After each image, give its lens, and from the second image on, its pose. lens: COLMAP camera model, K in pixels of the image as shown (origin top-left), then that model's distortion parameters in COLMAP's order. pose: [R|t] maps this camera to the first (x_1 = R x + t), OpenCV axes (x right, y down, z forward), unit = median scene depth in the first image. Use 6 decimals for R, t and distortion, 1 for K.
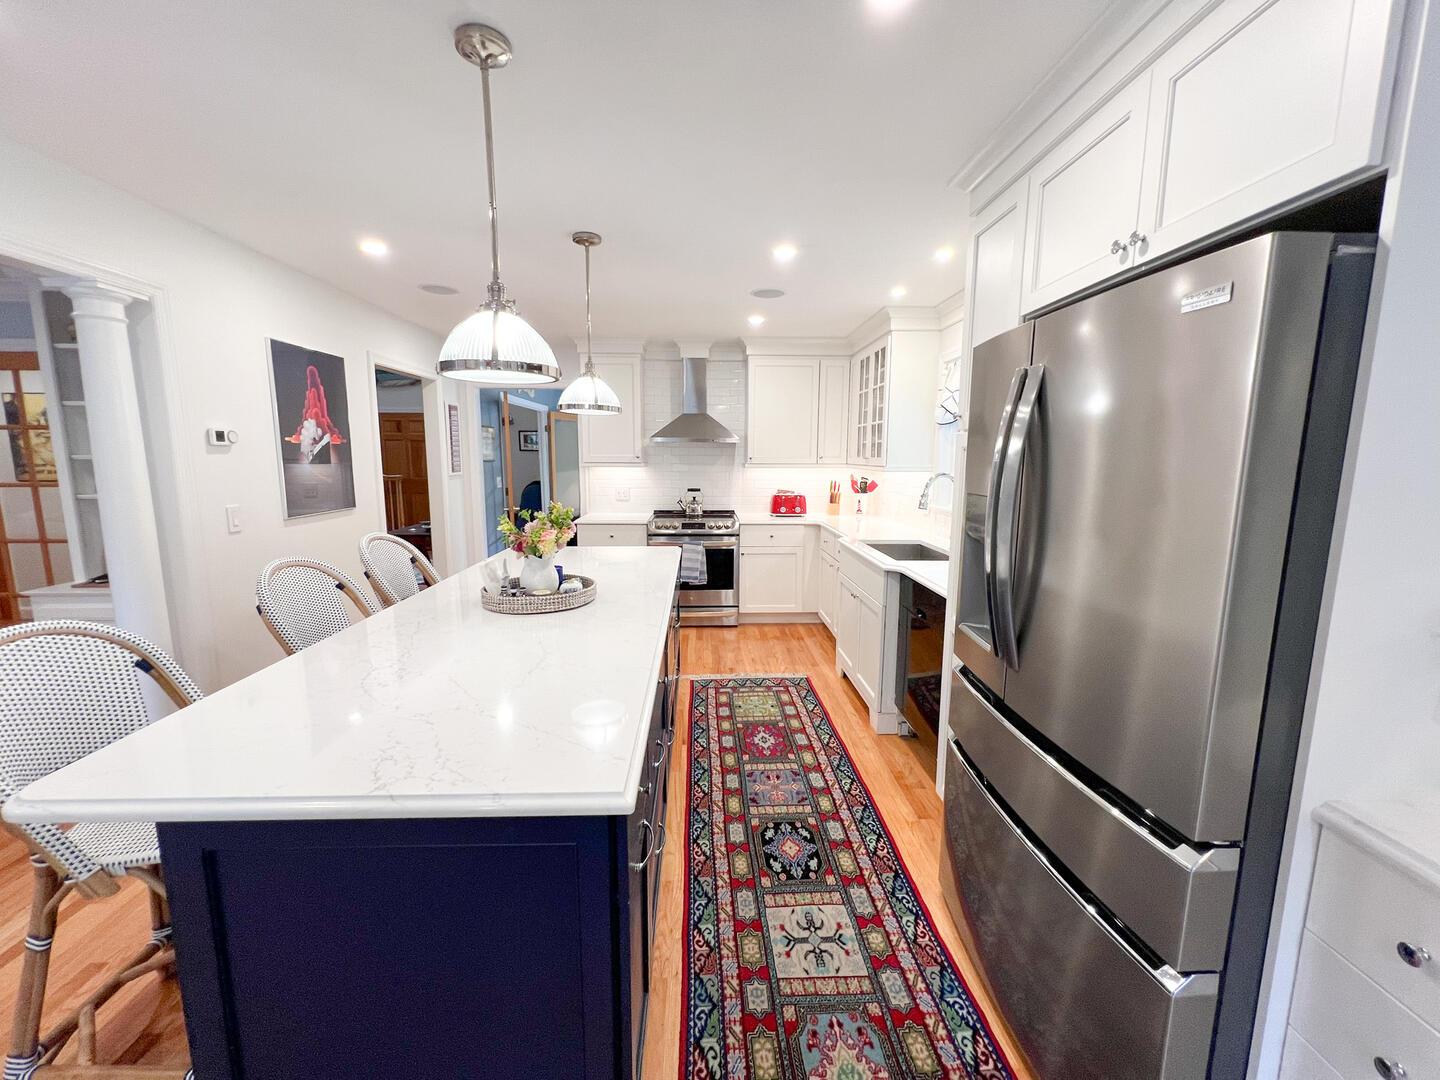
lens RADIAL K [[571.9, 0, 720.0], [0, 571.9, 540.0], [0, 0, 1]] dist [-0.019186, 0.000170]
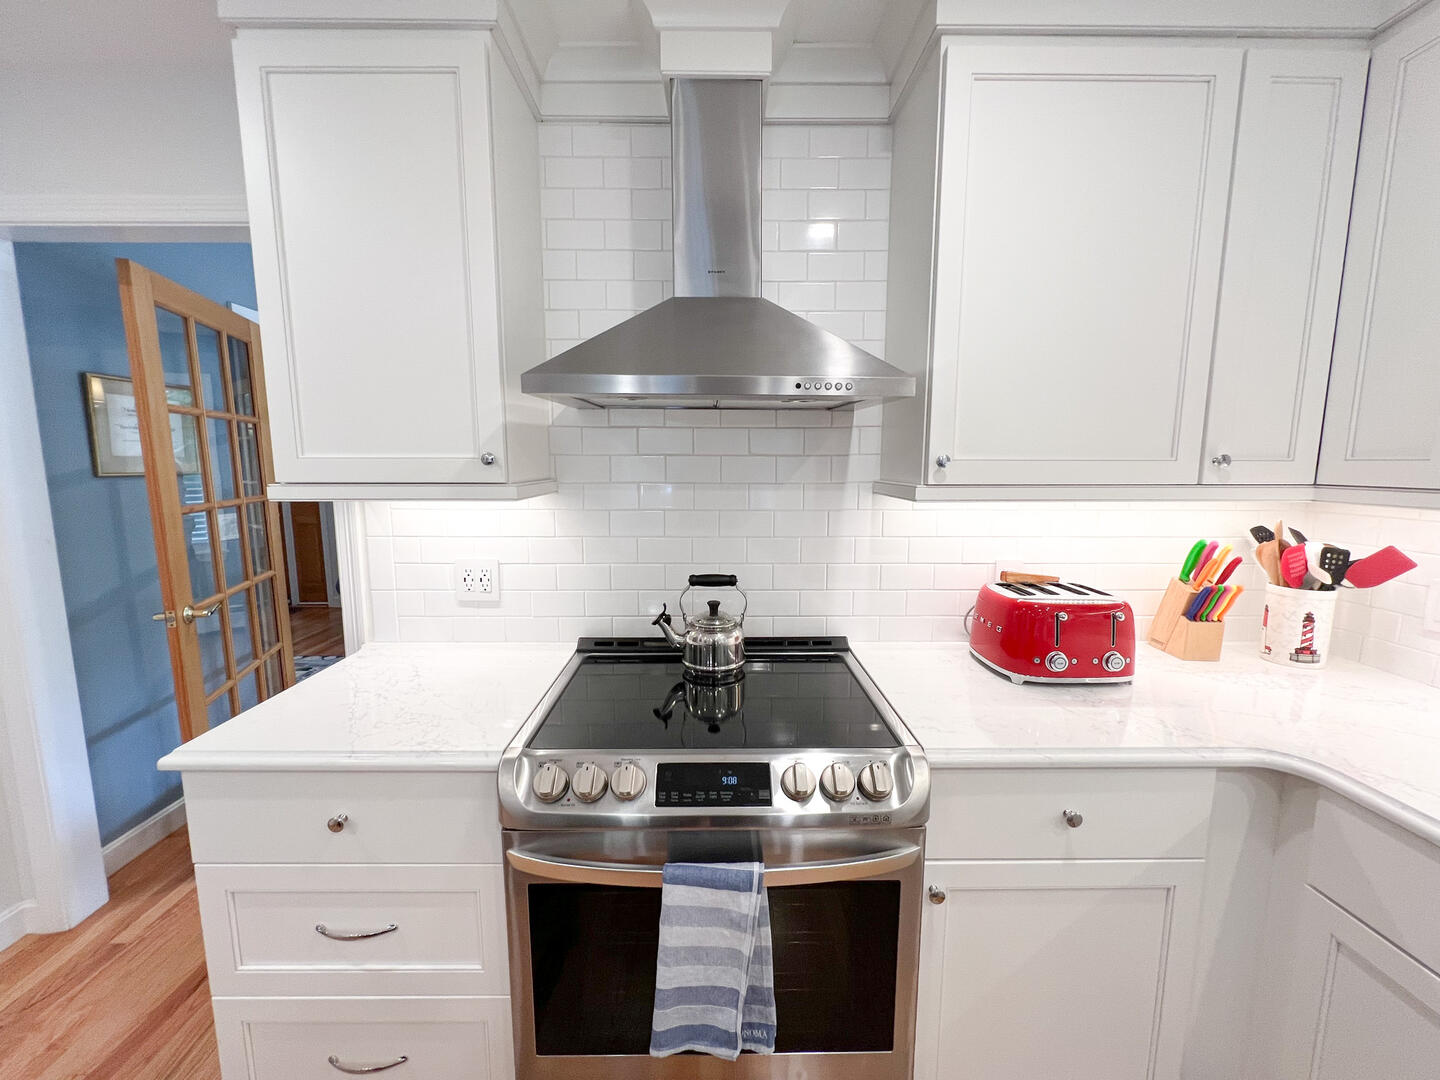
lens RADIAL K [[571.9, 0, 720.0], [0, 571.9, 540.0], [0, 0, 1]] dist [-0.019186, 0.000170]
pose [[0.999820, -0.003147, -0.018711, -0.036970], [0.002988, 0.999959, -0.008542, -0.104583], [0.018737, 0.008484, 0.999788, 0.727448]]
